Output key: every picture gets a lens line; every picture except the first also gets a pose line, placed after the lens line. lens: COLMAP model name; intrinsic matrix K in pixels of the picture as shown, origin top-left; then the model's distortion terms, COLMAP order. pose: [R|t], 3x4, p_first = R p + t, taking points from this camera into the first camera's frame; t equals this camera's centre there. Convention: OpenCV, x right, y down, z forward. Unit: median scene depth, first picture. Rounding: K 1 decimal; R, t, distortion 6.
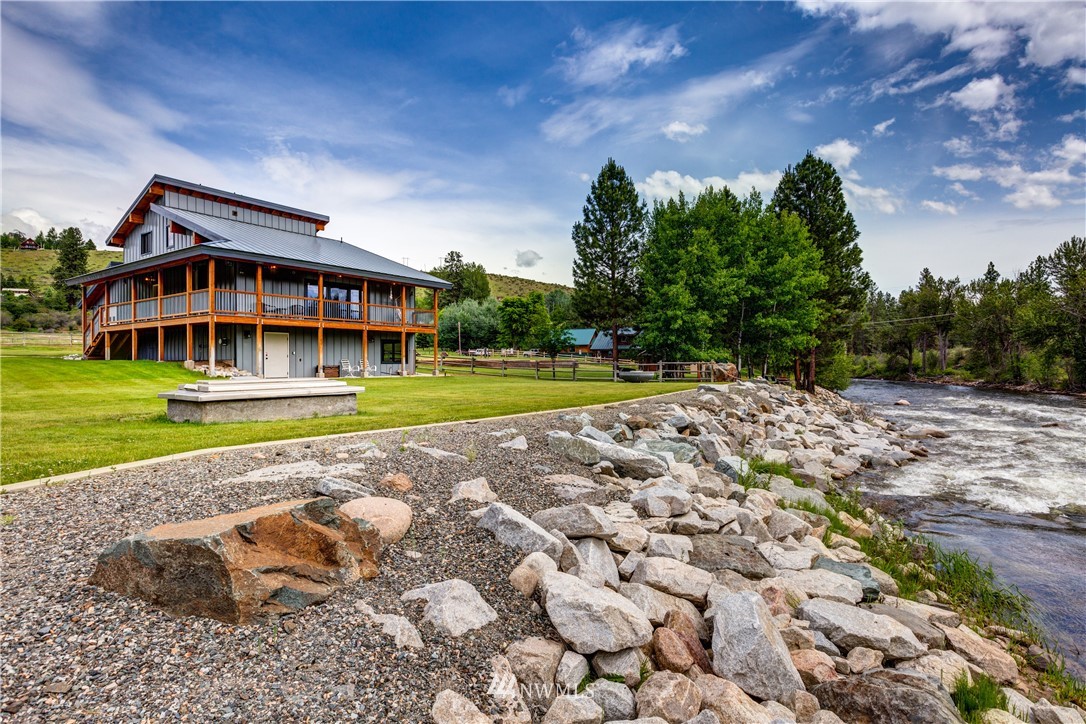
lens RADIAL K [[552.9, 0, 543.0], [0, 552.9, 362.0], [0, 0, 1]] dist [0.000429, -0.013126]
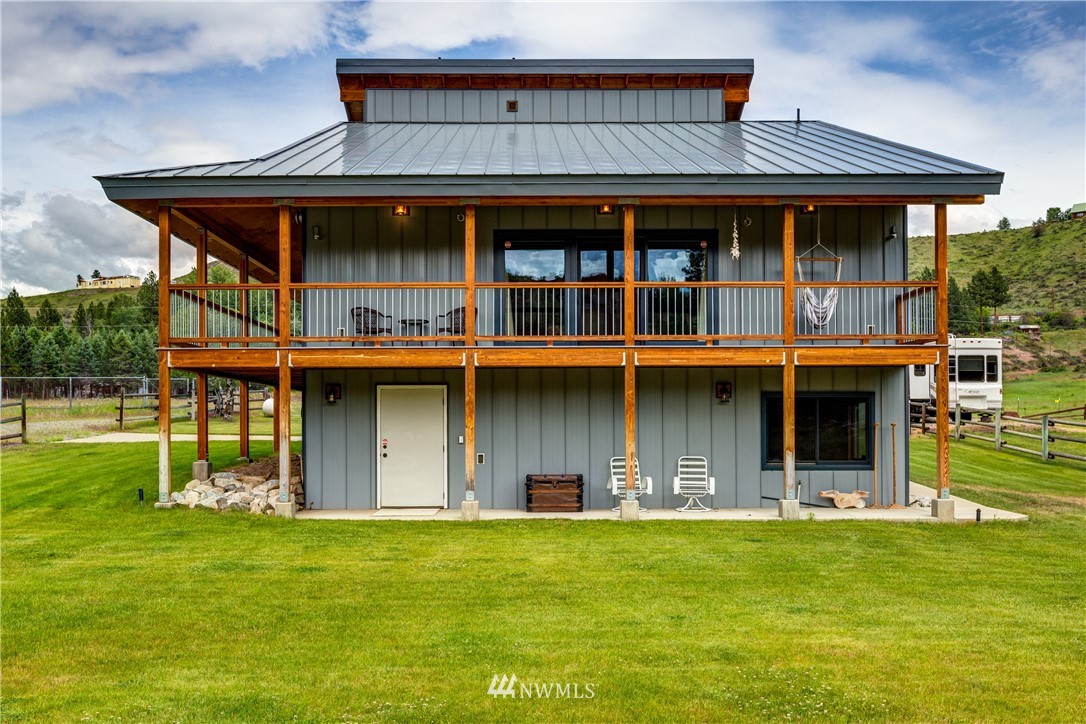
lens RADIAL K [[1227.8, 0, 543.0], [0, 1227.8, 362.0], [0, 0, 1]] dist [0.010307, 0.009672]
pose [[0.576804, -0.062520, -0.814486, 0.201686], [0.002646, 0.997205, -0.074671, -0.005527], [0.816878, 0.040916, 0.575357, 0.486446]]
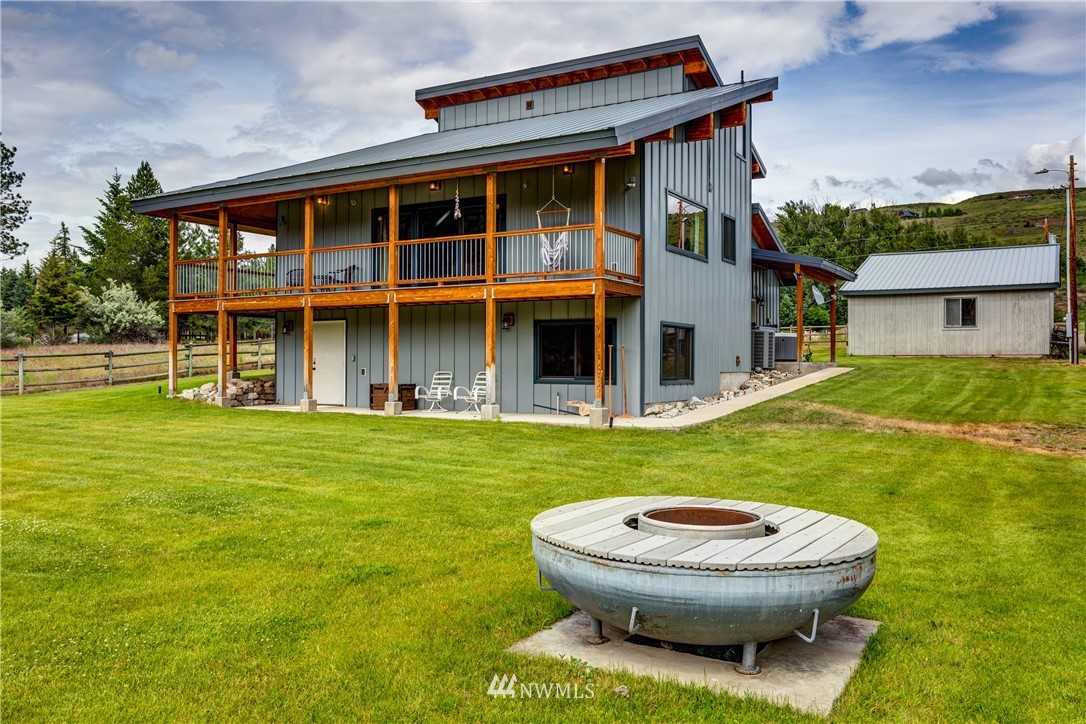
lens RADIAL K [[880.5, 0, 543.0], [0, 880.5, 362.0], [0, 0, 1]] dist [-0.026178, -0.005540]
pose [[0.063578, -0.000849, -0.997977, 0.319616], [-0.004372, 0.999990, -0.001129, -0.010297], [0.997967, 0.004435, 0.063573, 0.951646]]
